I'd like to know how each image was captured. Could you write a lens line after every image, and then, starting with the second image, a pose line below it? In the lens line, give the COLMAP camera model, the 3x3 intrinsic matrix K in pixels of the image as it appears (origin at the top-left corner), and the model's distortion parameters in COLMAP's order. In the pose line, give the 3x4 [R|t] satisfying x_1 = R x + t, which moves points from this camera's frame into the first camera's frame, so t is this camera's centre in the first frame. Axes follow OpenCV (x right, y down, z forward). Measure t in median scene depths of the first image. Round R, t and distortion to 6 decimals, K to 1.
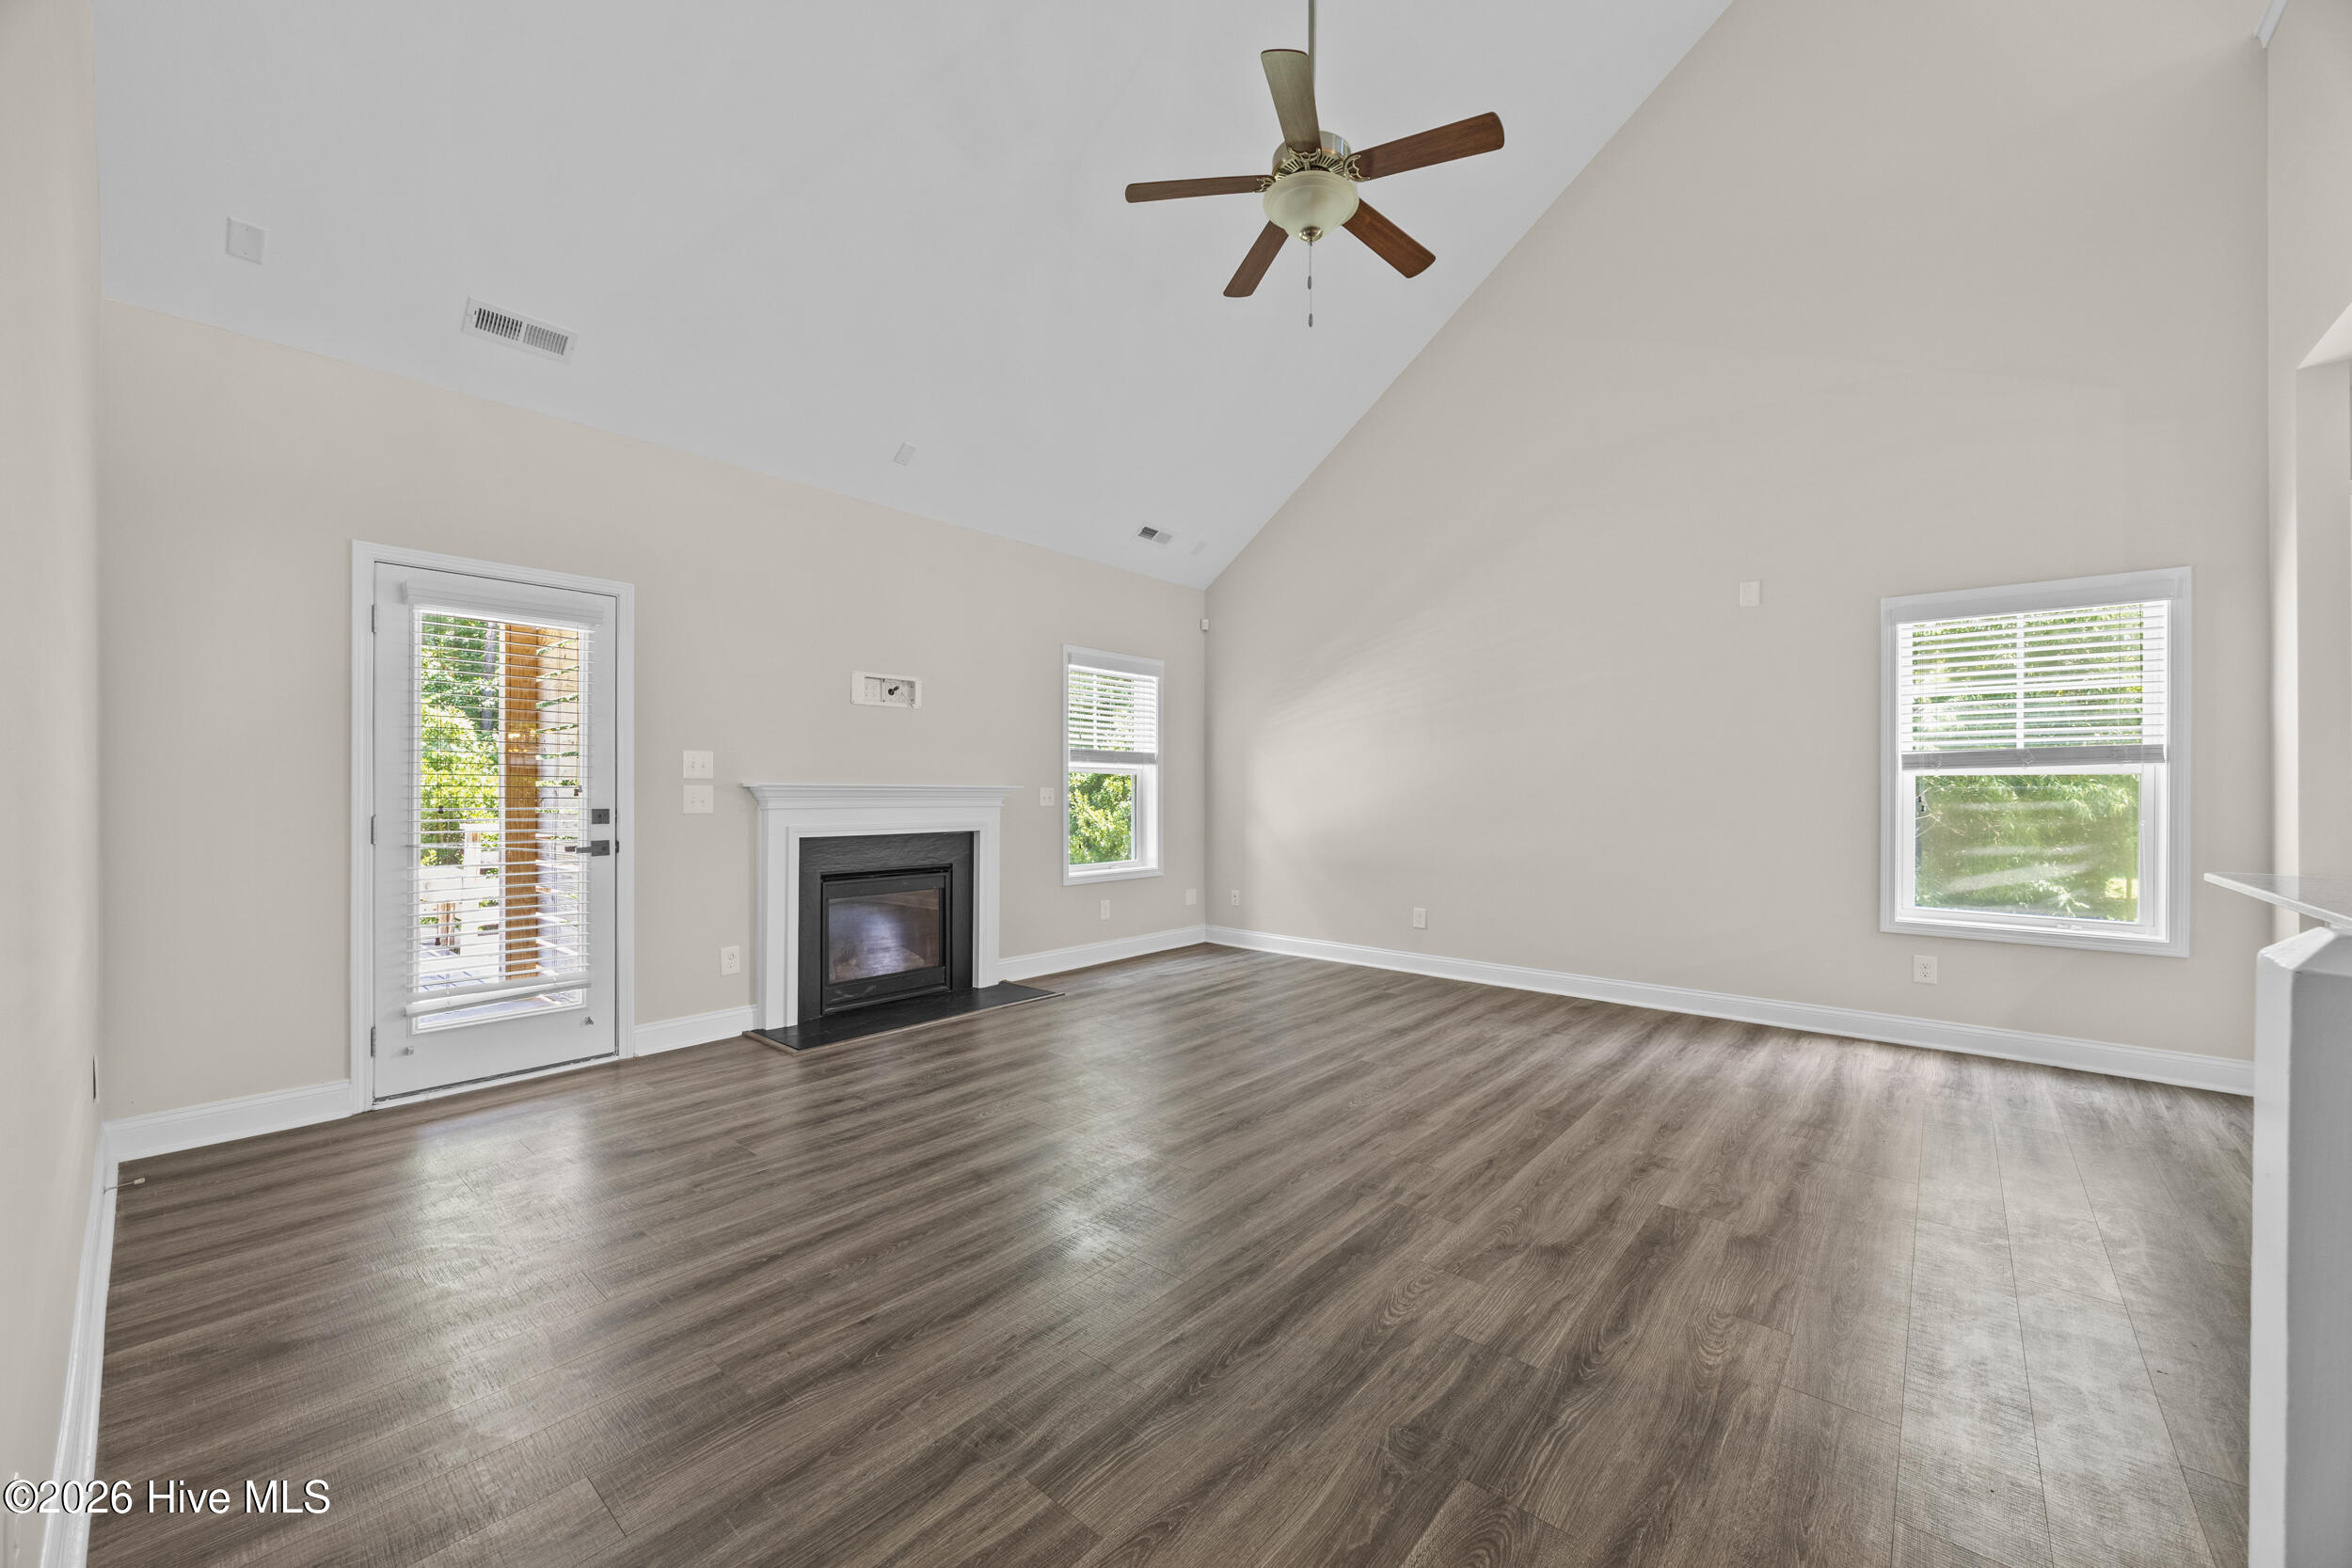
lens RADIAL K [[897.0, 0, 1170.2], [0, 897.0, 788.9], [0, 0, 1]] dist [-0.007184, 0.000043]
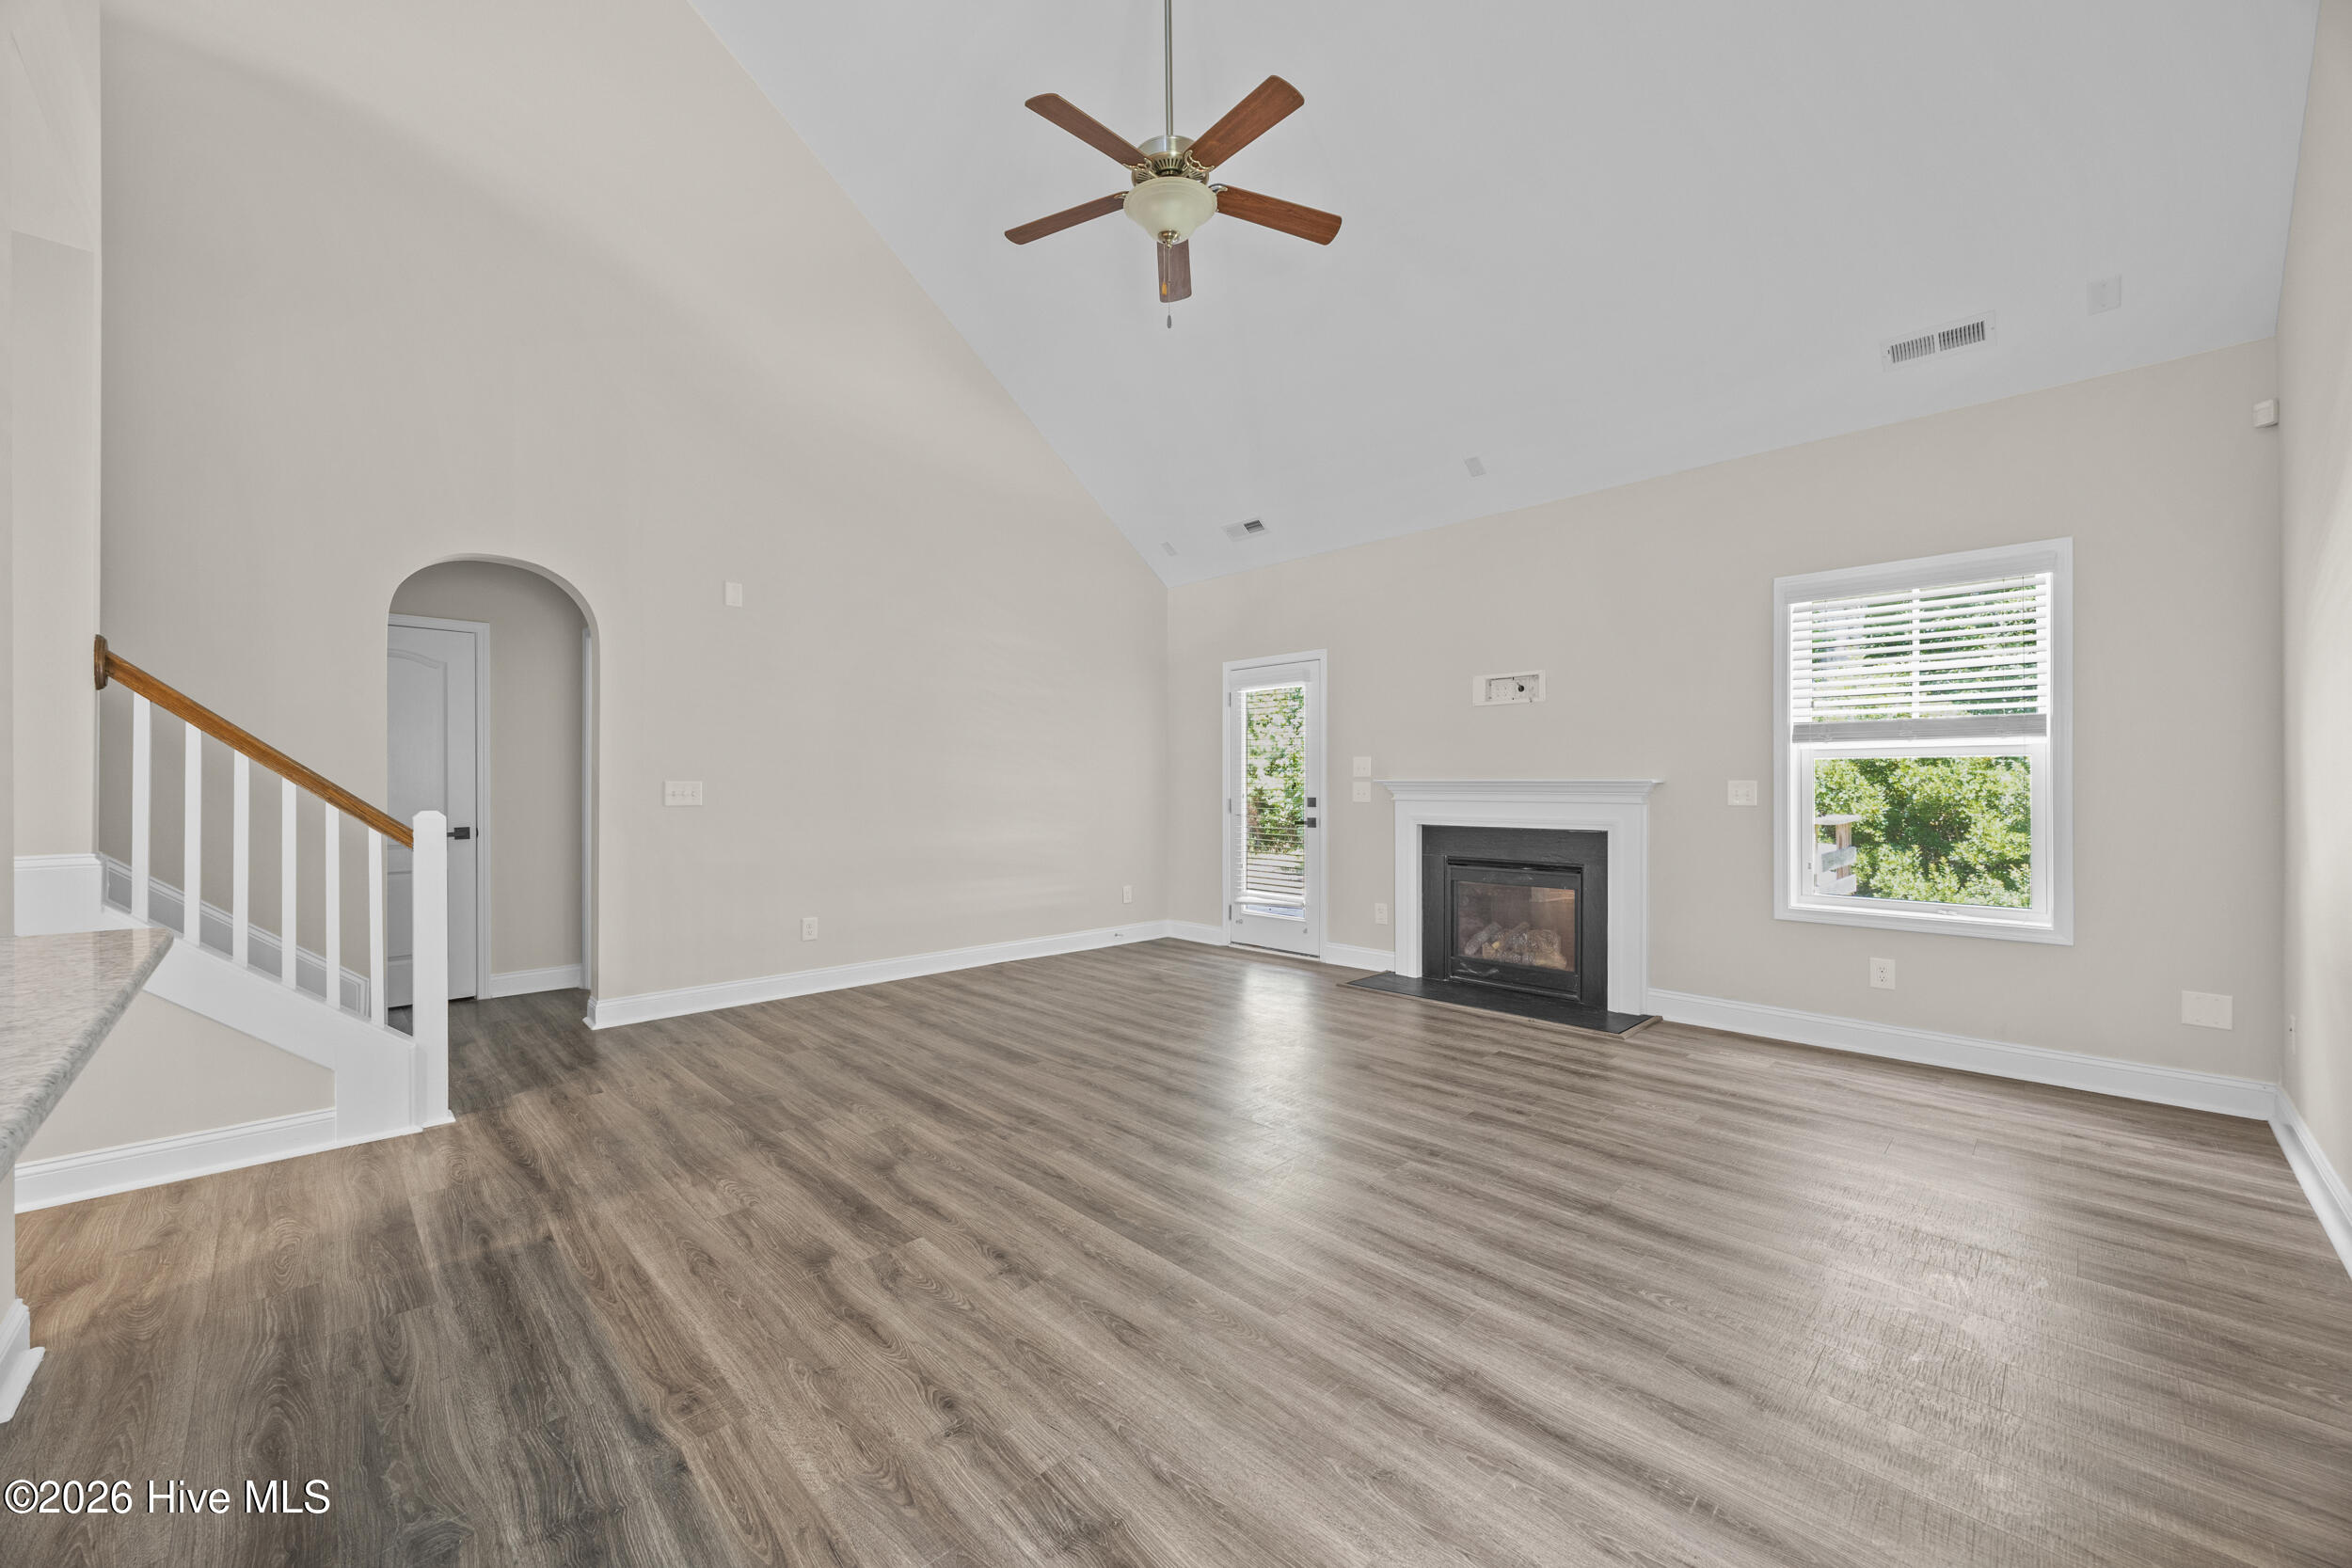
lens RADIAL K [[897.0, 0, 1170.7], [0, 897.0, 784.5], [0, 0, 1]] dist [-0.007184, 0.000043]
pose [[-0.076076, -0.002132, -0.997100, 1.118240], [0.003197, 0.999992, -0.002382, 0.002783], [0.997097, -0.003369, -0.076069, 1.027930]]
